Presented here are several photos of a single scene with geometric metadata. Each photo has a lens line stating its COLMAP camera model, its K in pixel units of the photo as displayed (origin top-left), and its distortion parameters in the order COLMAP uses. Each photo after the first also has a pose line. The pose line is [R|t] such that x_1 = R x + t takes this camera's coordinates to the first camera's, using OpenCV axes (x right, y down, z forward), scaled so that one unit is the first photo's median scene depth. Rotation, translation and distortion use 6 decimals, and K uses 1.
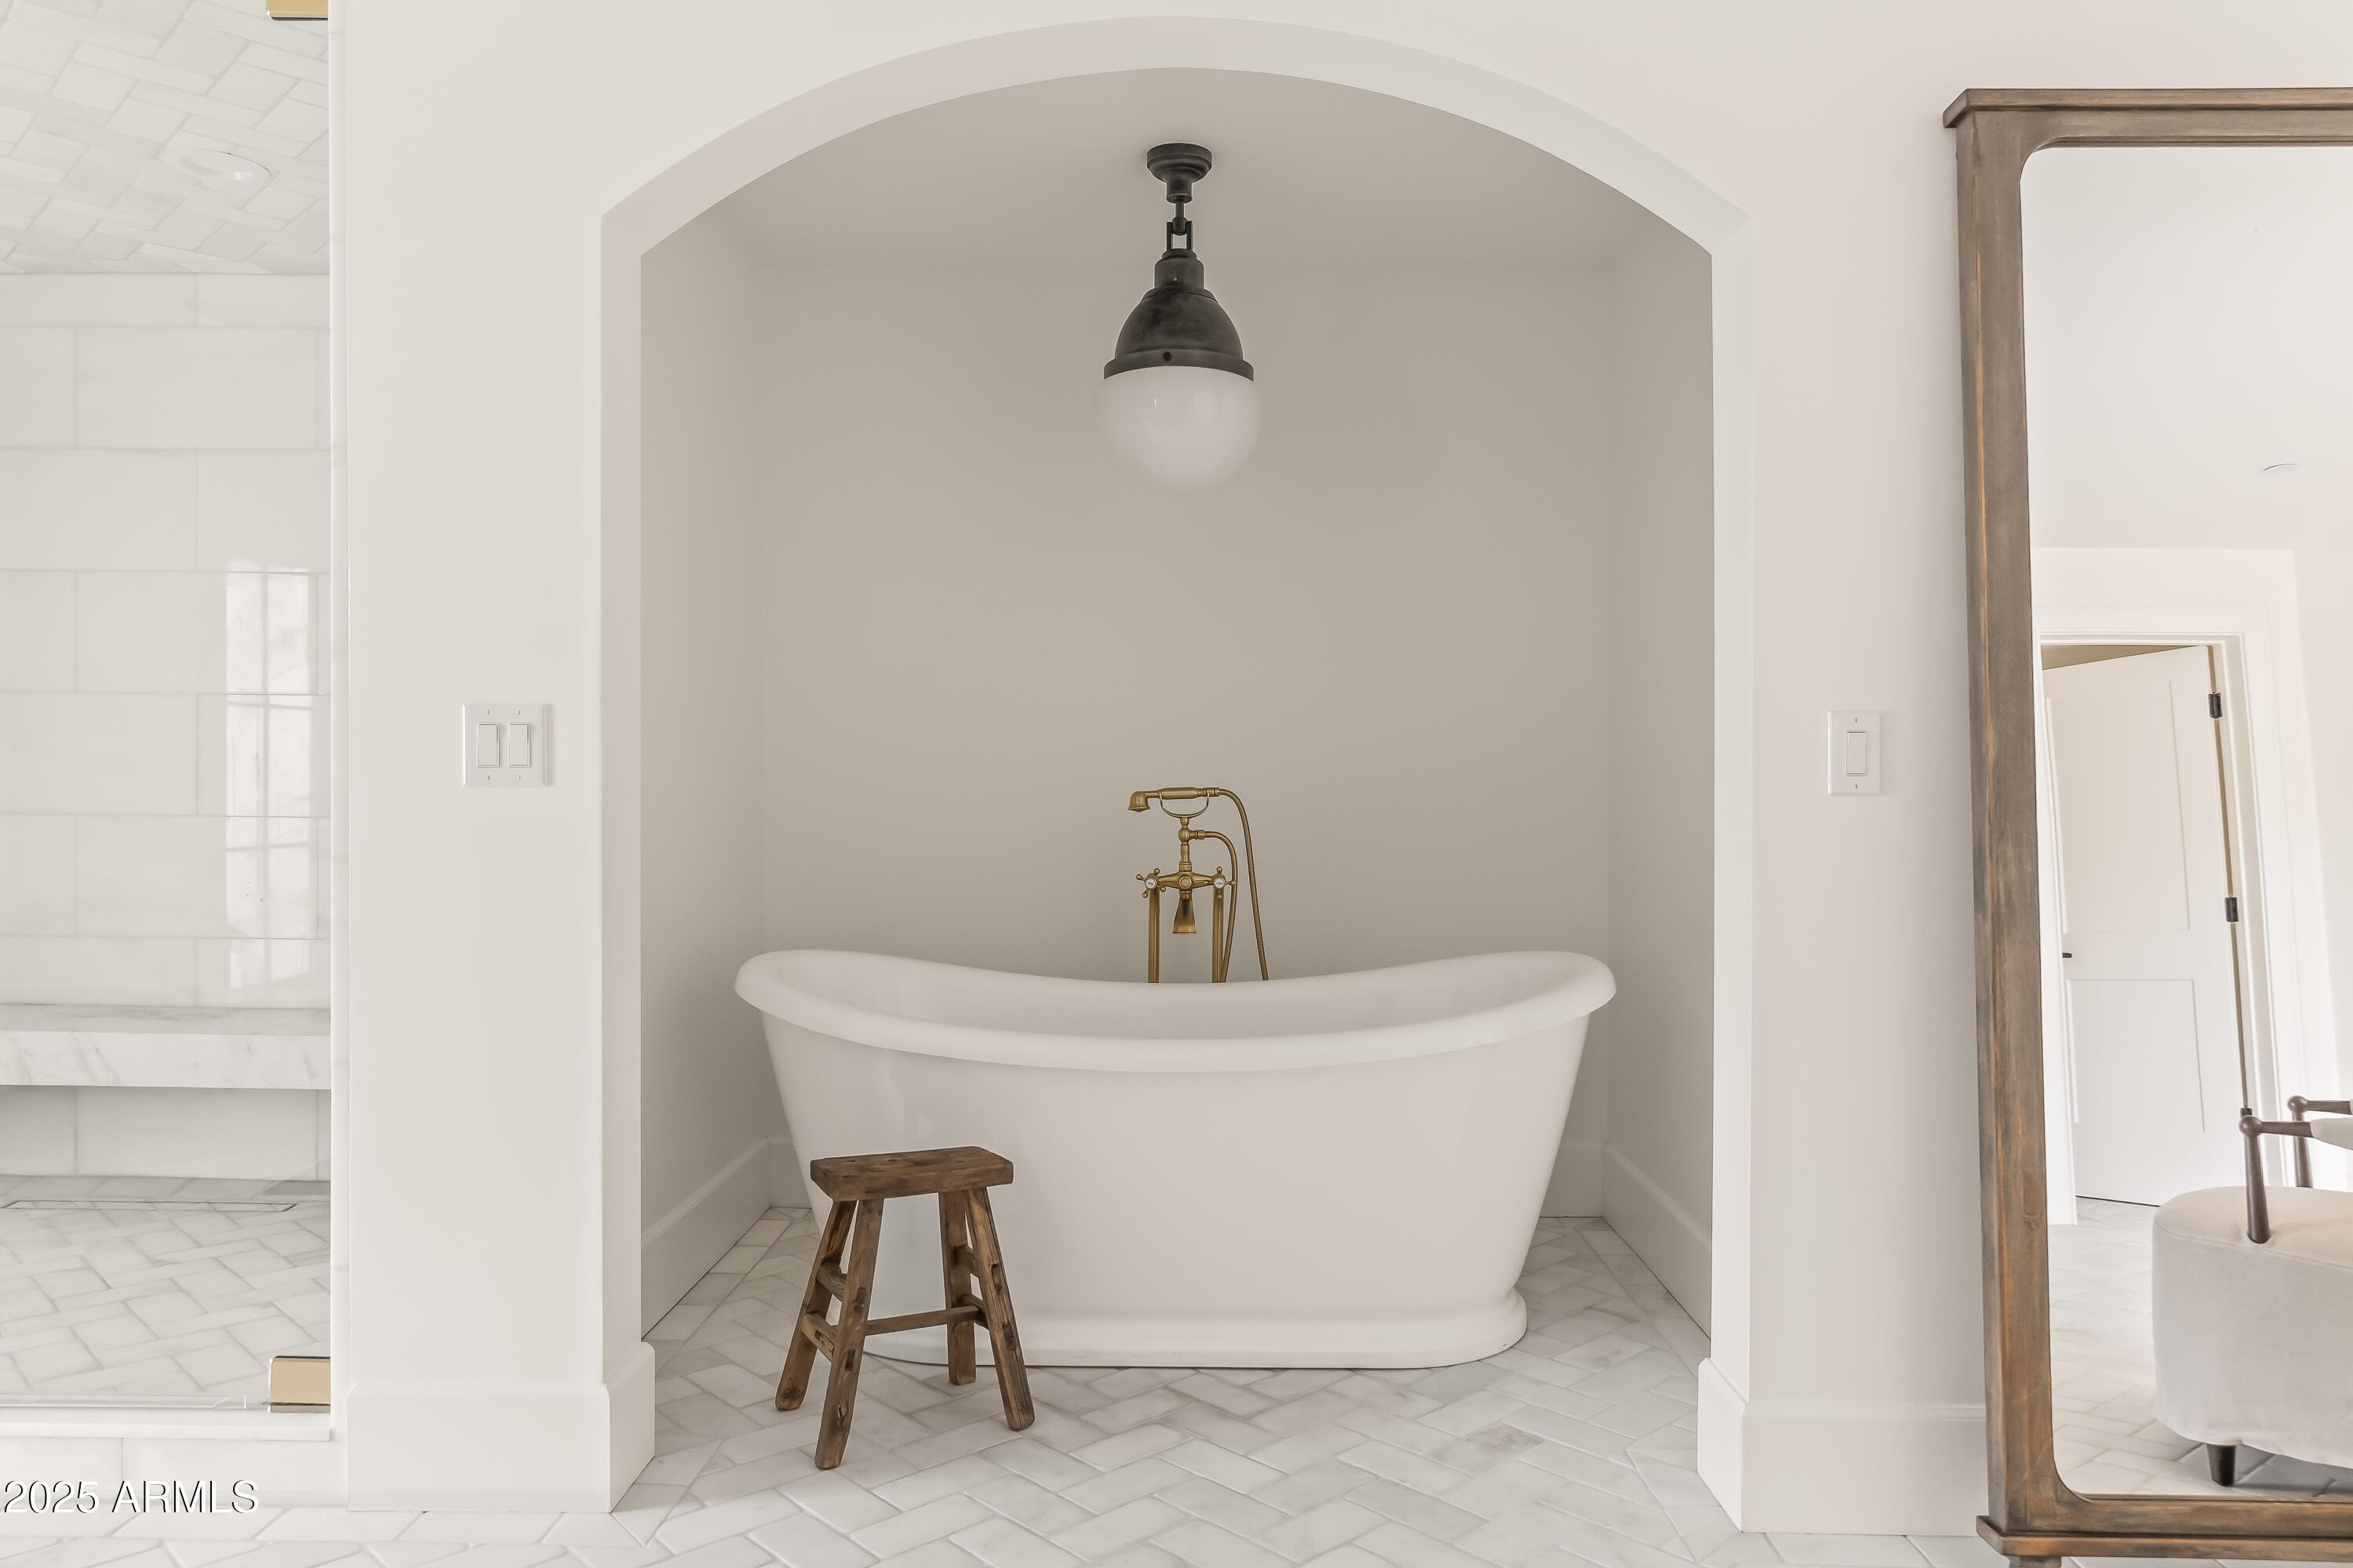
lens RADIAL K [[1389.8, 0, 1176.5], [0, 1389.8, 784.0], [0, 0, 1]] dist [0.001514, 0.001743]
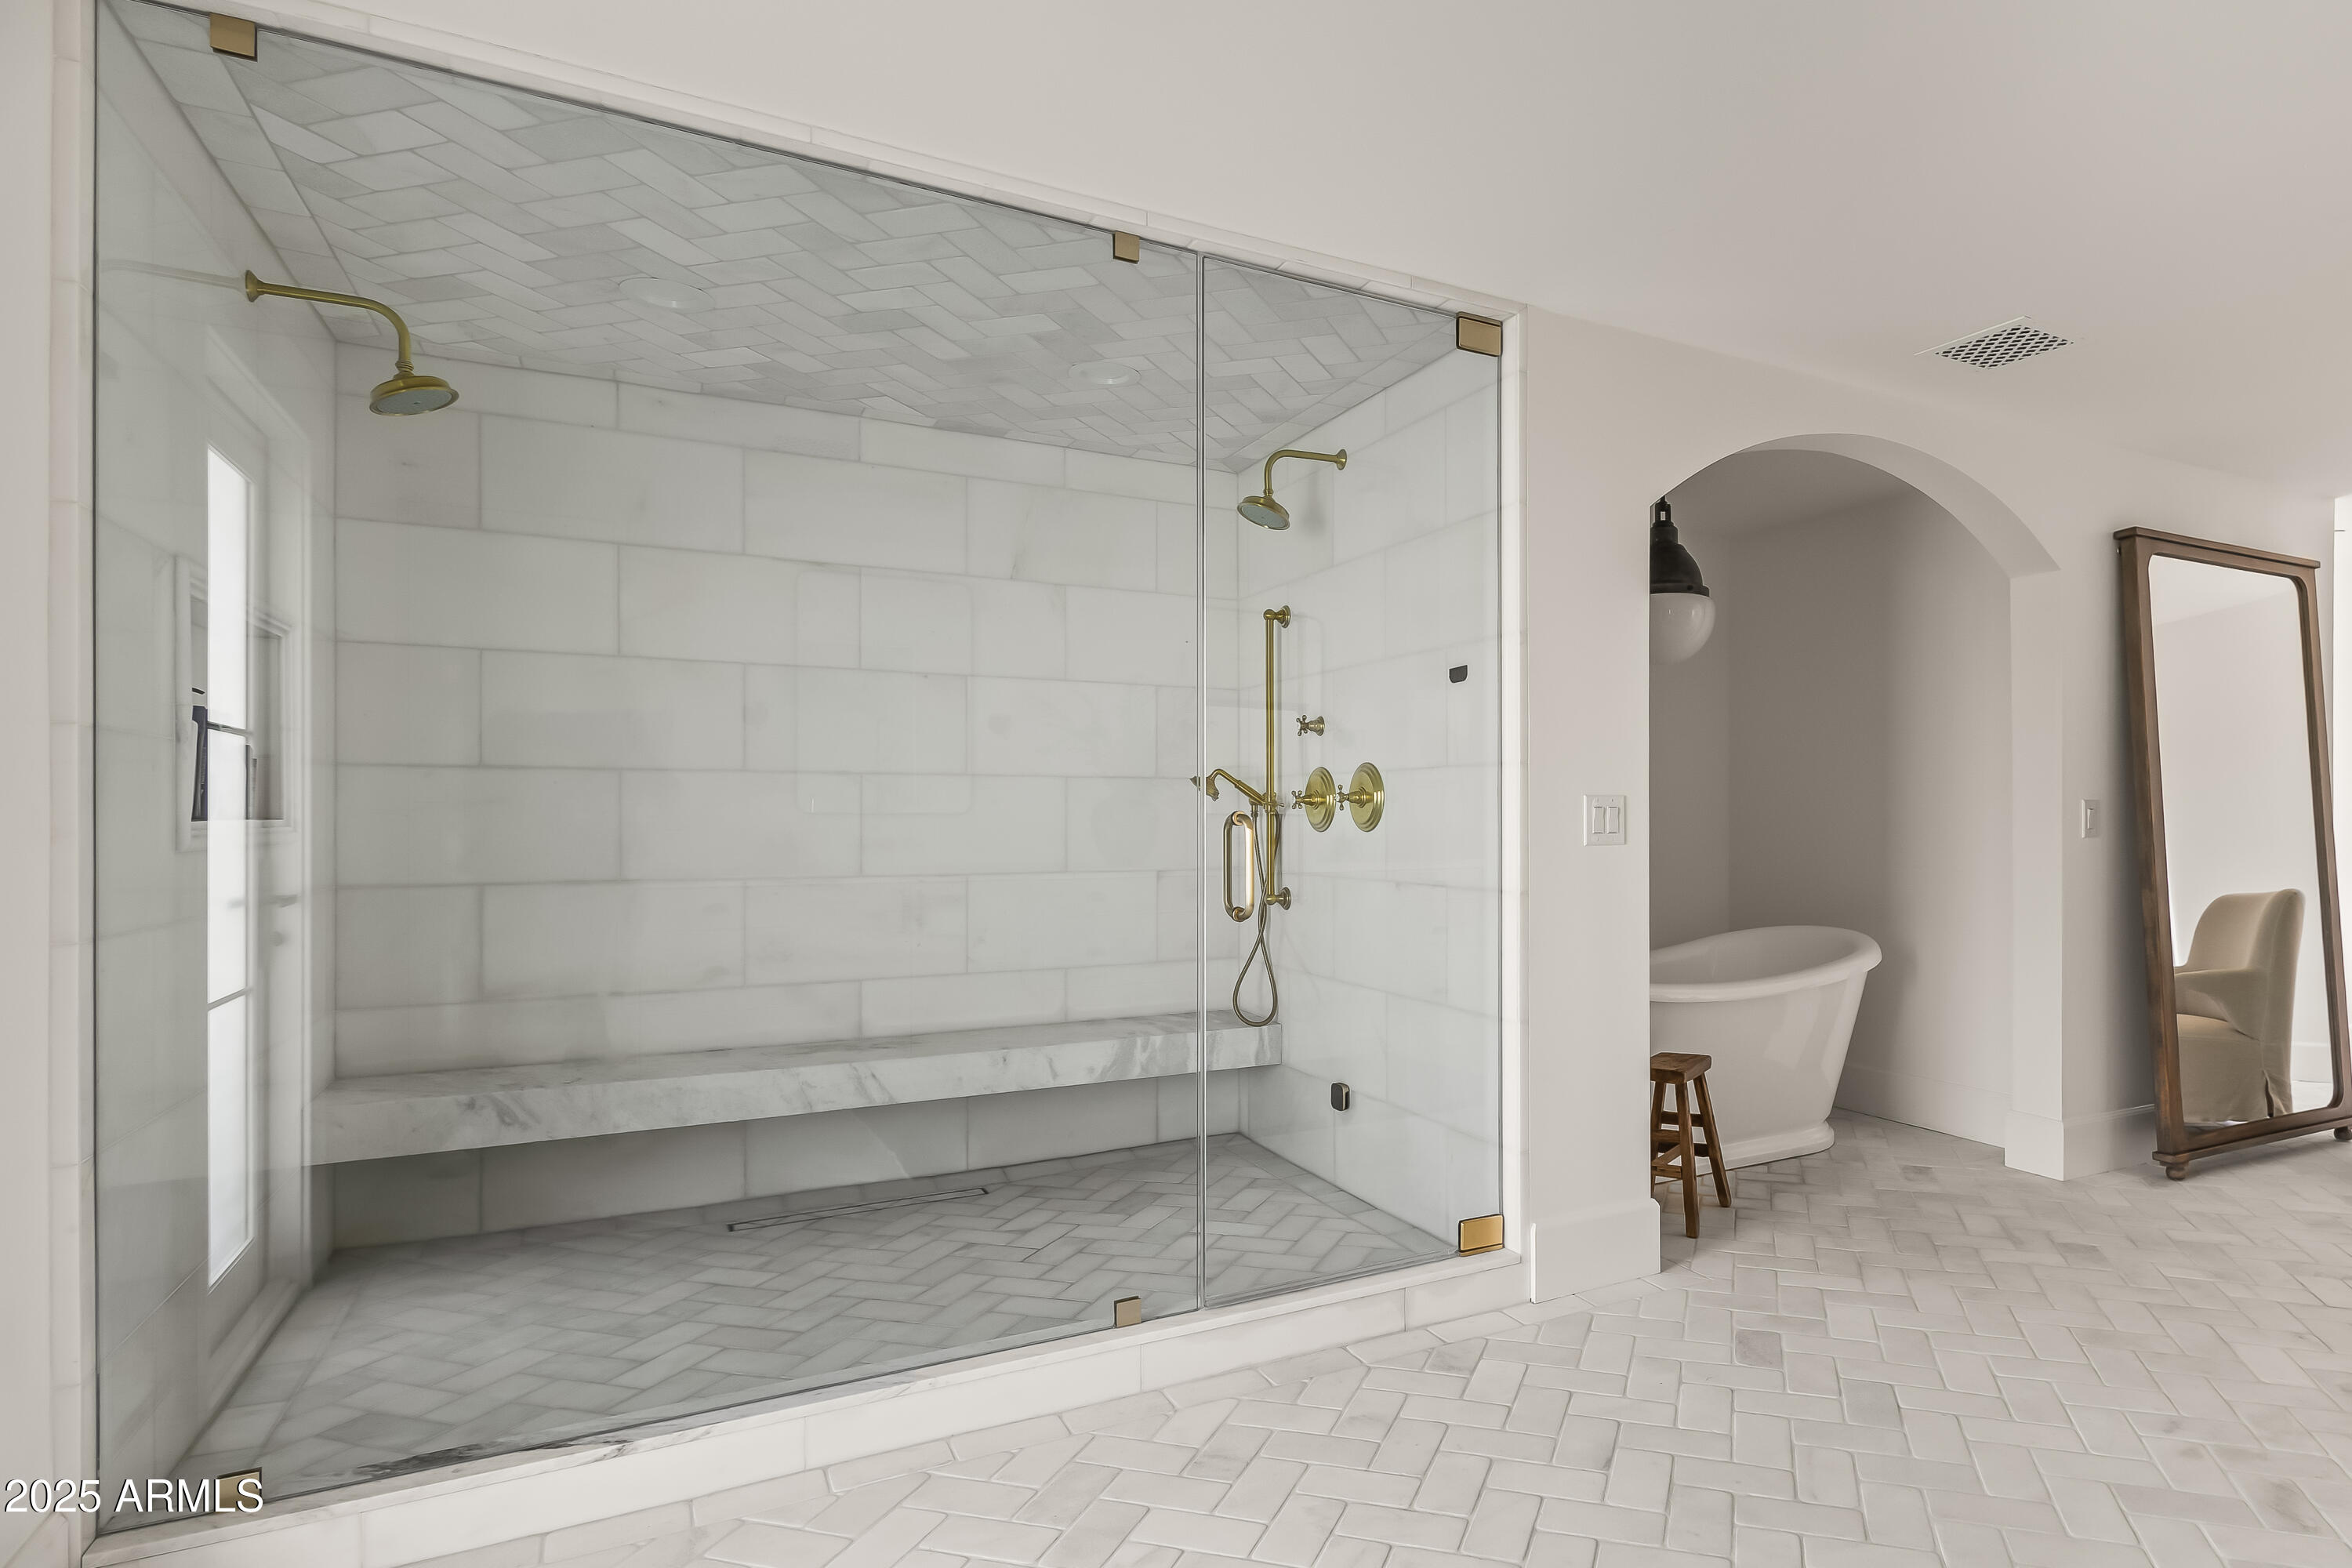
lens RADIAL K [[1183.4, 0, 1184.3], [0, 1183.4, 822.4], [0, 0, 1]] dist [0.015551, -0.000186]
pose [[0.892096, -0.012467, 0.451675, -1.184842], [0.013674, 0.999906, 0.000591, -0.025793], [-0.451640, 0.005649, 0.892182, -0.026012]]
